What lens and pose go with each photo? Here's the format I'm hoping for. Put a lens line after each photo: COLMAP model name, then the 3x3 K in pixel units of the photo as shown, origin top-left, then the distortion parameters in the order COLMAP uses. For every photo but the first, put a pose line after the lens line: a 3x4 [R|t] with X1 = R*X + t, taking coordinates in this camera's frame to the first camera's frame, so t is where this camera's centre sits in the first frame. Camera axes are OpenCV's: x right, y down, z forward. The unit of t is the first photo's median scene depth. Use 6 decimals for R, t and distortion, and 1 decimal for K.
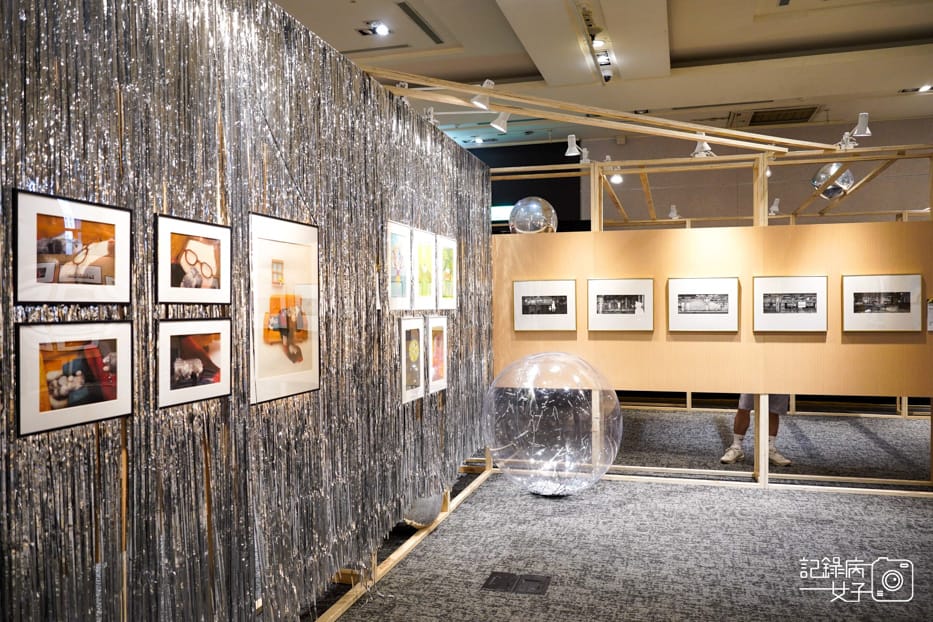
lens RADIAL K [[736.1, 0, 467.0], [0, 736.1, 311.8], [0, 0, 1]] dist [-0.010876, -0.000013]
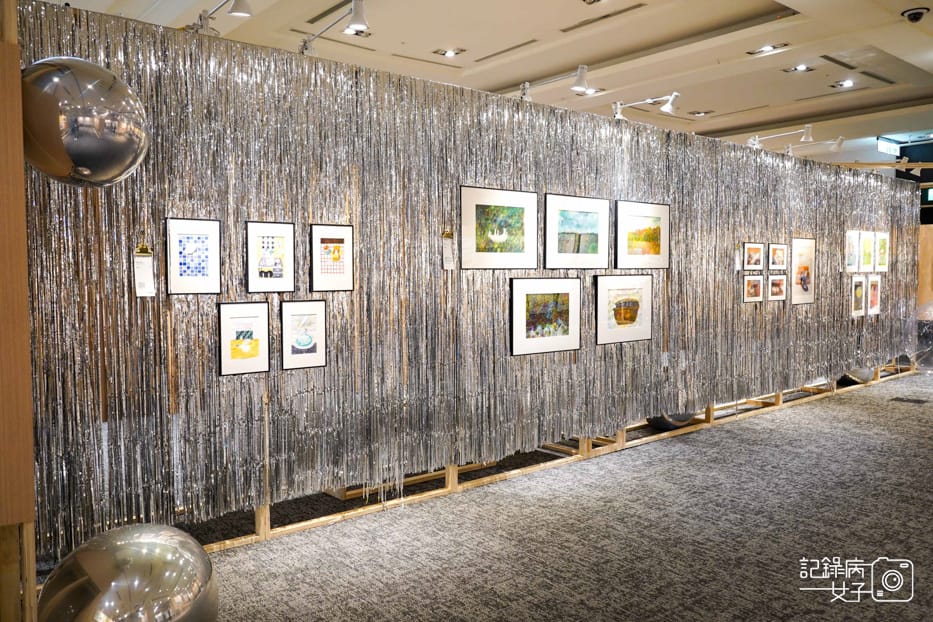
lens RADIAL K [[736.1, 0, 466.5], [0, 736.1, 306.2], [0, 0, 1]] dist [-0.010876, -0.000013]
pose [[0.833027, 0.034257, -0.552170, 0.151219], [-0.007420, 0.998683, 0.050764, -0.002962], [0.553182, -0.038190, 0.832184, -1.346560]]
